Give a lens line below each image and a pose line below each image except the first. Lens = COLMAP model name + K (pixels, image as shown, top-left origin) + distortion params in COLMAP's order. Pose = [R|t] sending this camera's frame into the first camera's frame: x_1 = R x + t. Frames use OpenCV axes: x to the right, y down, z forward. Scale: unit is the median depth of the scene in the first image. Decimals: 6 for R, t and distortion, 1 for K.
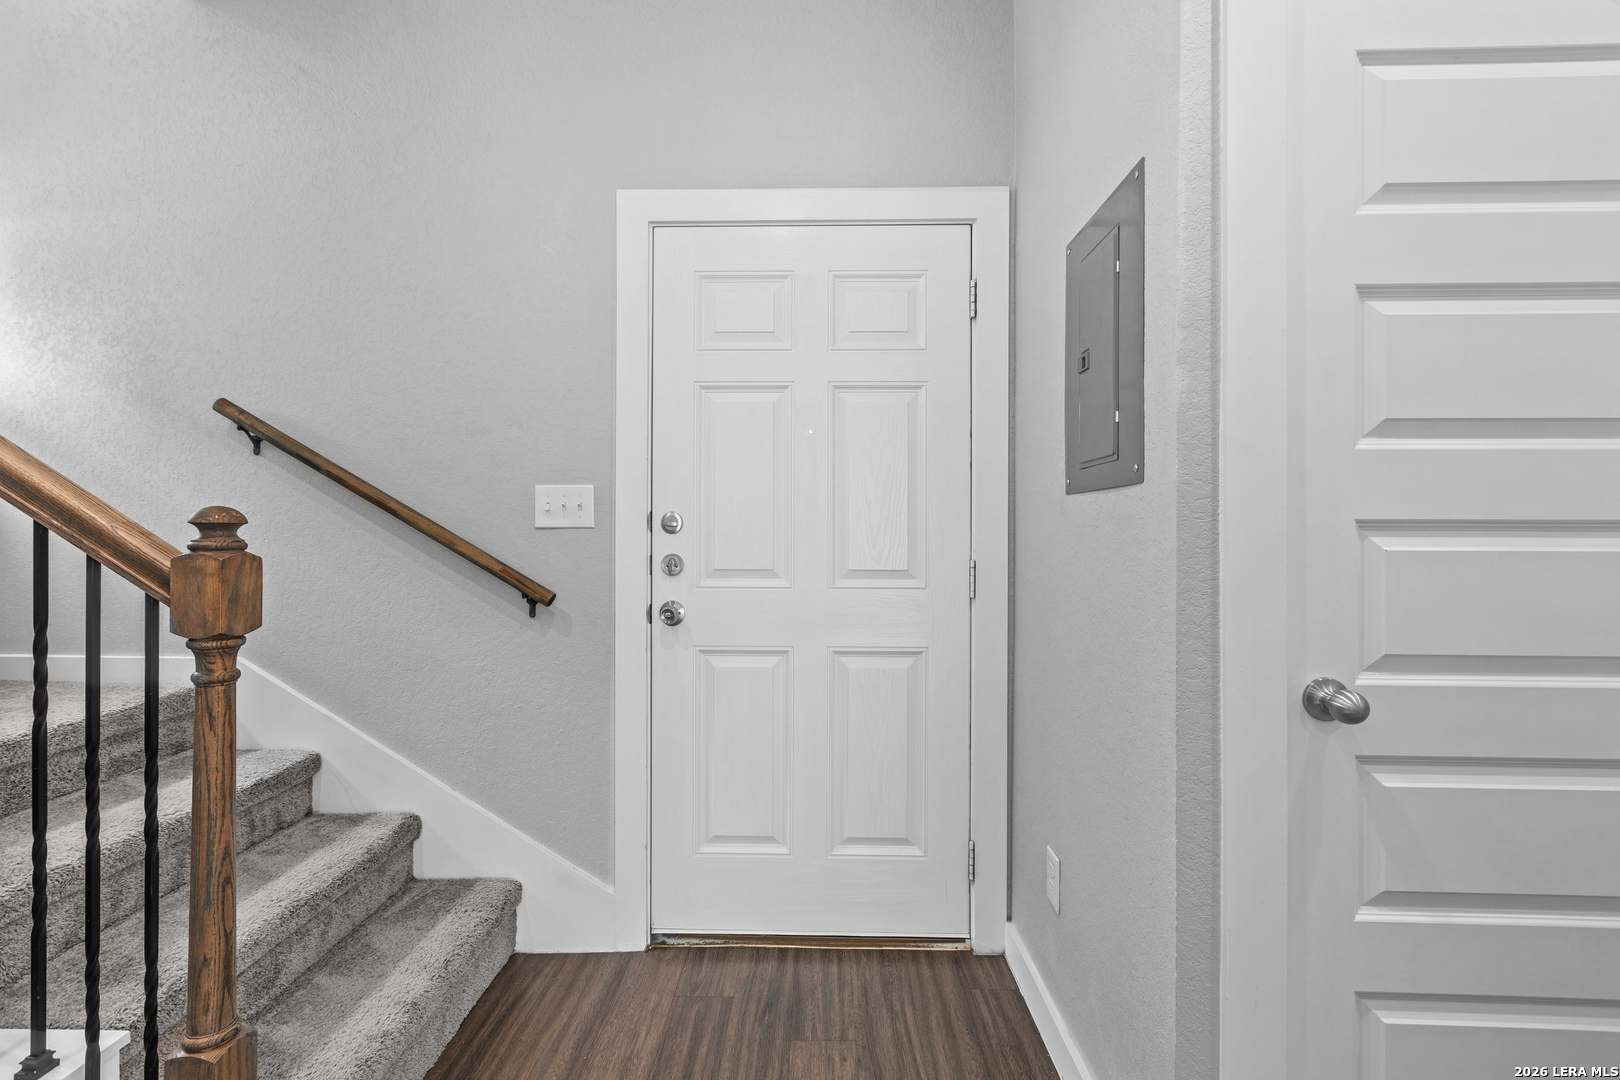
lens RADIAL K [[754.5, 0, 805.3], [0, 754.5, 529.3], [0, 0, 1]] dist [0.001281, 0.000225]
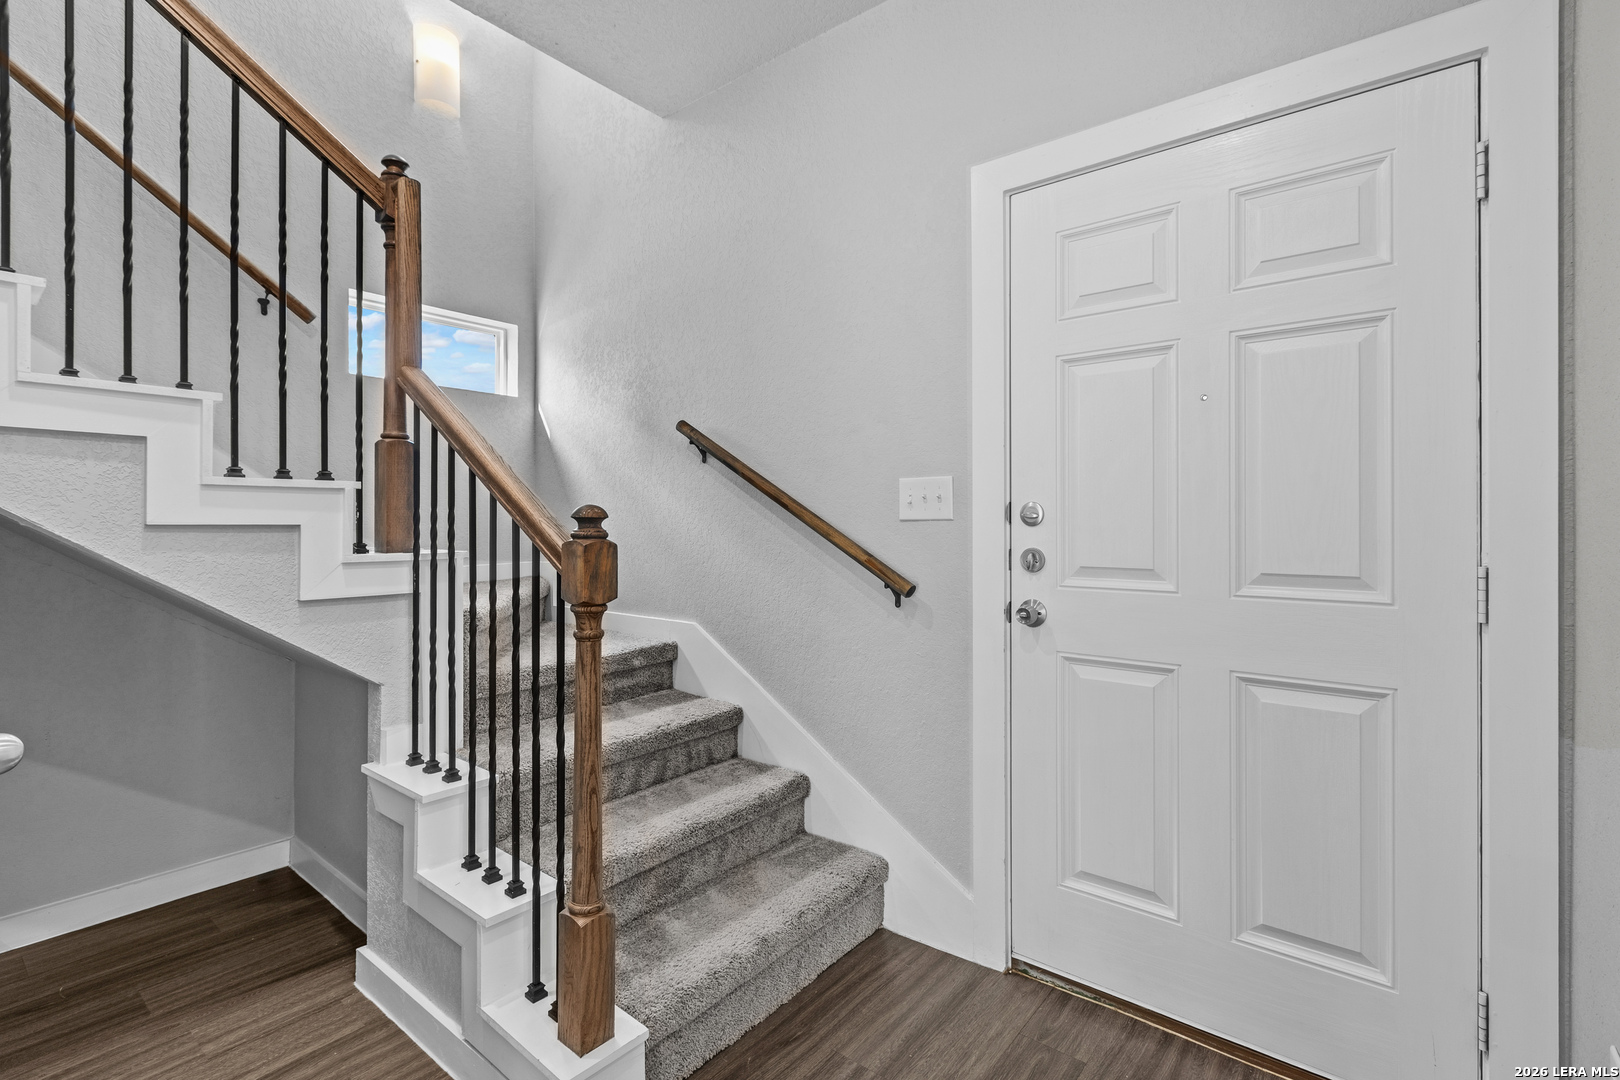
lens RADIAL K [[749.6, 0, 740.9], [0, 749.6, 520.7], [0, 0, 1]] dist [0.001988, 0.000407]
pose [[0.776471, -0.002873, -0.630146, 0.135843], [0.002485, 0.999996, -0.001497, -0.000041], [0.630148, -0.000404, 0.776475, 0.083155]]
